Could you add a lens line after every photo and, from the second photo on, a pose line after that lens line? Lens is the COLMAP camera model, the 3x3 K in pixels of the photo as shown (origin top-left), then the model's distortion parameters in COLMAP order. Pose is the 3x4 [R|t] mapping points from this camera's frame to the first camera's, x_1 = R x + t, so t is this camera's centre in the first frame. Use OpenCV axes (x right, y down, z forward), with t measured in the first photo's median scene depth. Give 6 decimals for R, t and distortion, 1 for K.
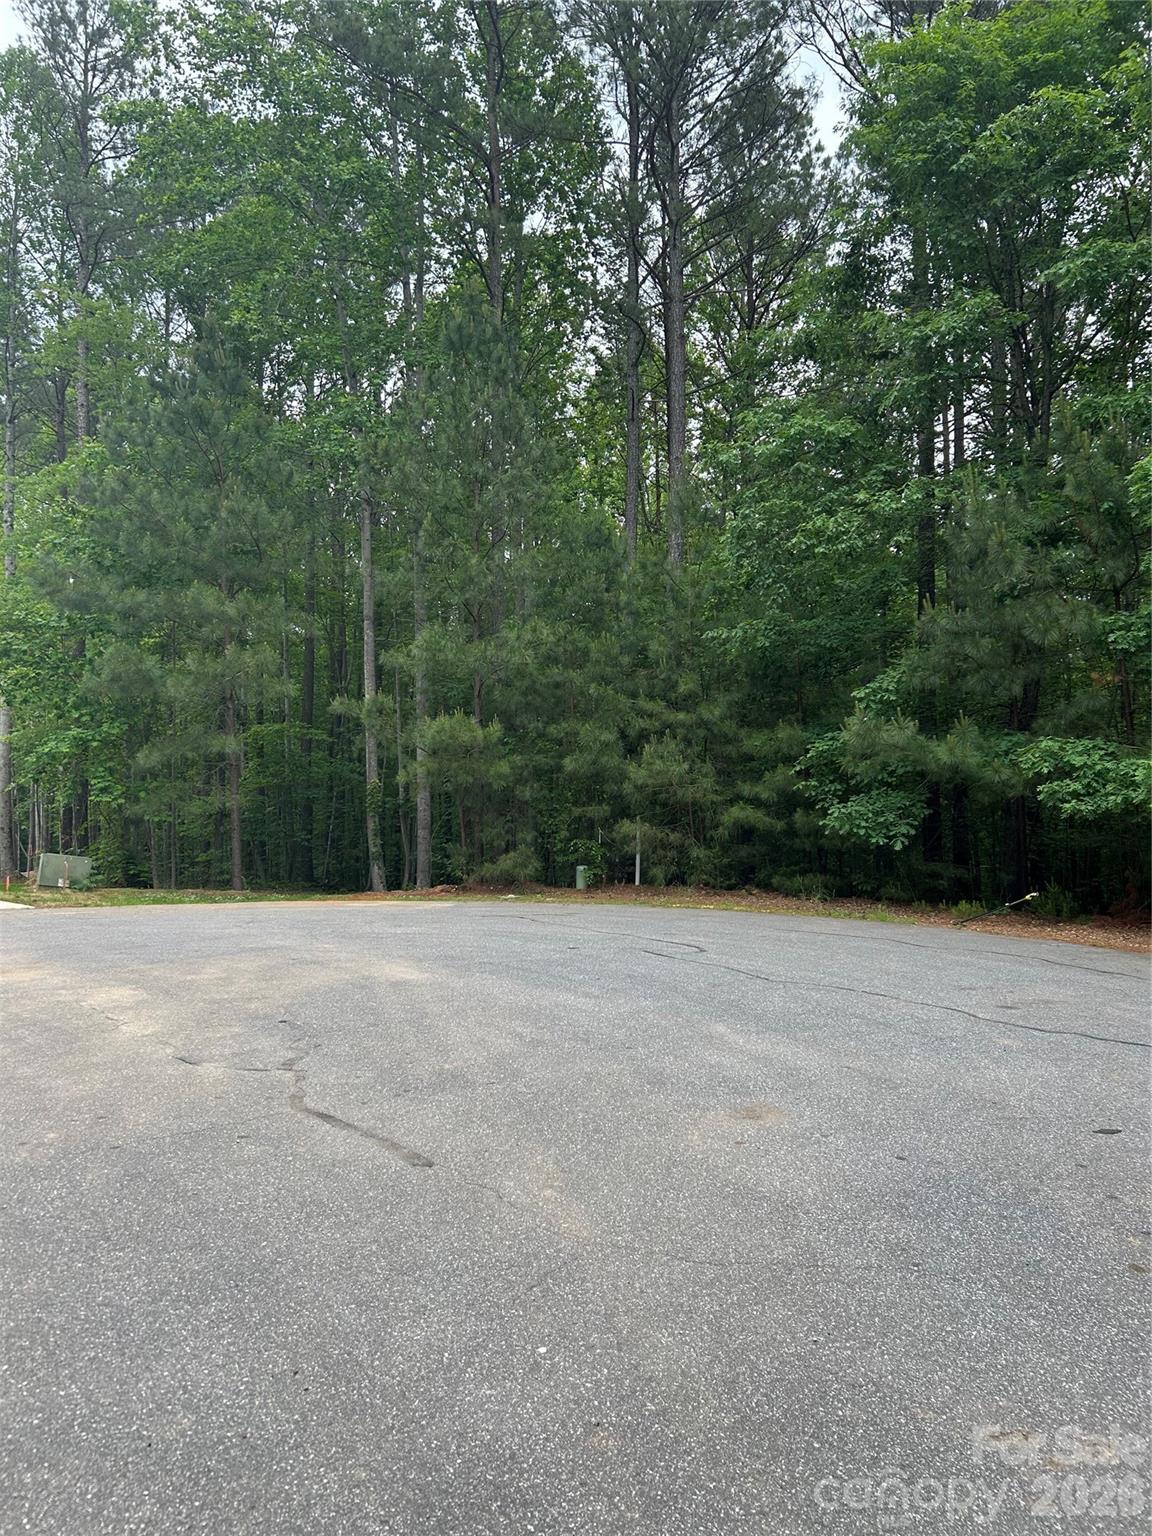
lens RADIAL K [[1172.1, 0, 577.5], [0, 1172.1, 775.9], [0, 0, 1]] dist [0.037201, -0.047998]
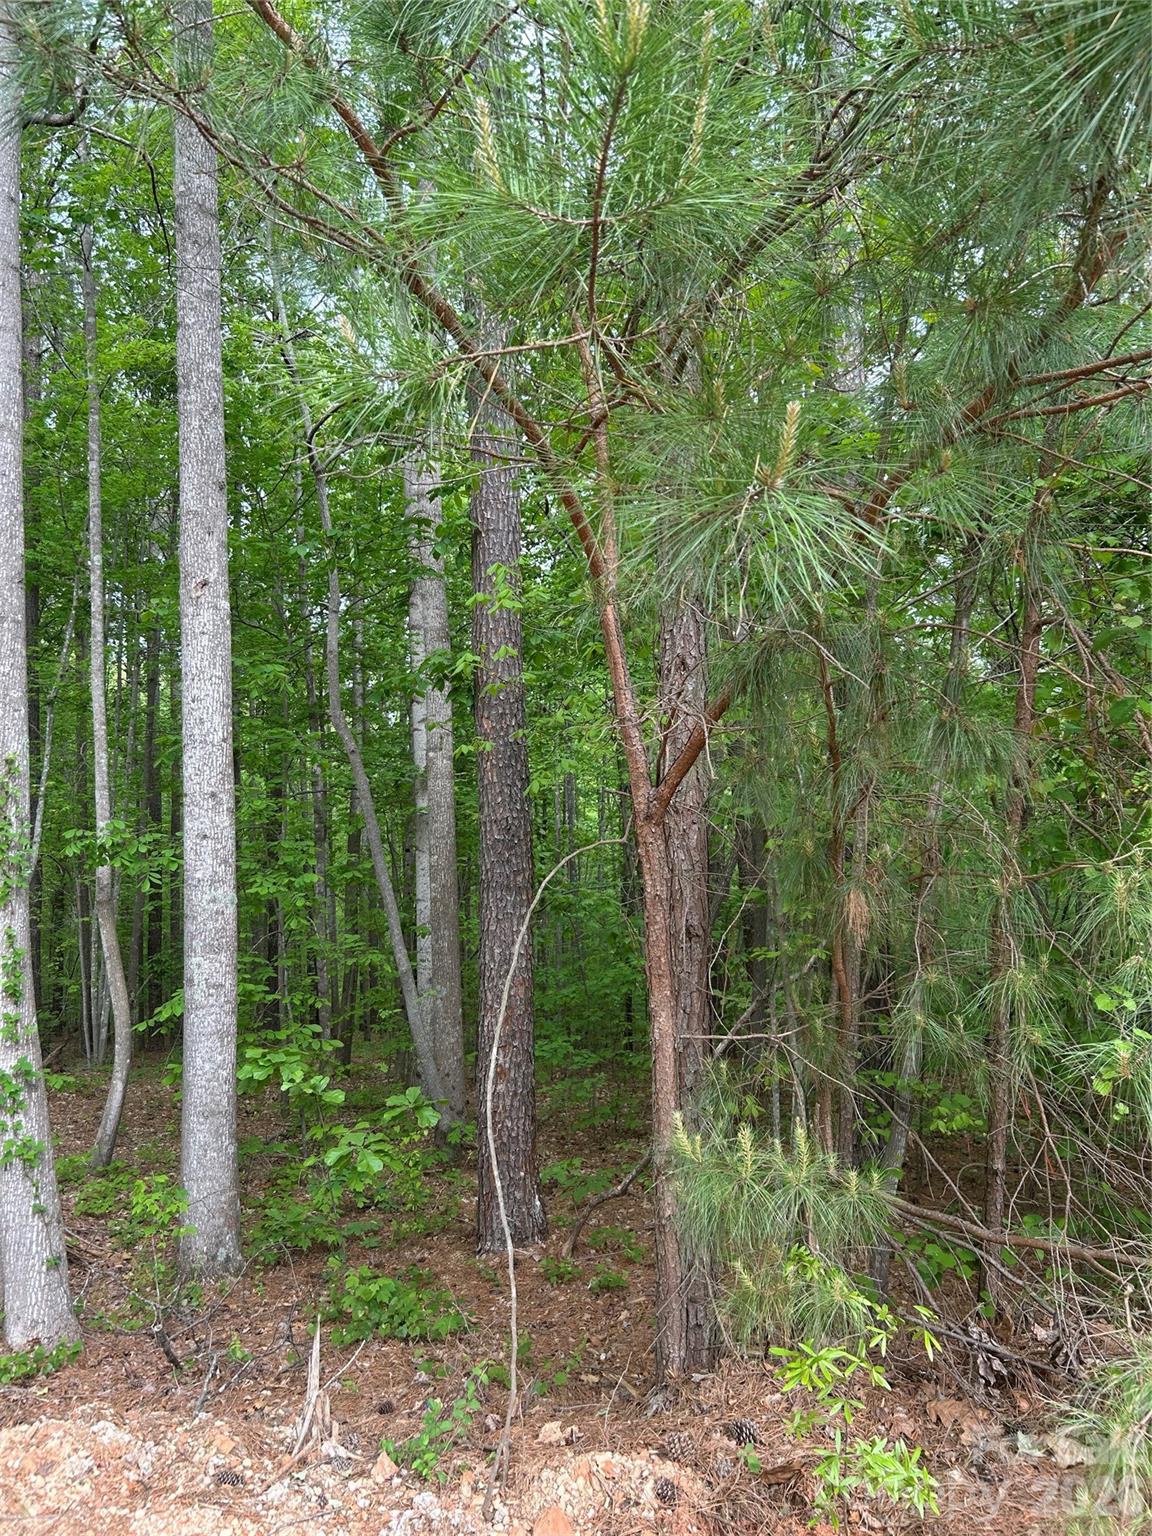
lens RADIAL K [[1172.1, 0, 584.5], [0, 1172.1, 763.2], [0, 0, 1]] dist [0.037201, -0.047998]
pose [[0.963588, 0.000271, 0.267390, -0.161592], [0.019702, 0.997209, -0.072012, 0.031601], [-0.266663, 0.074658, 0.960894, 0.956633]]
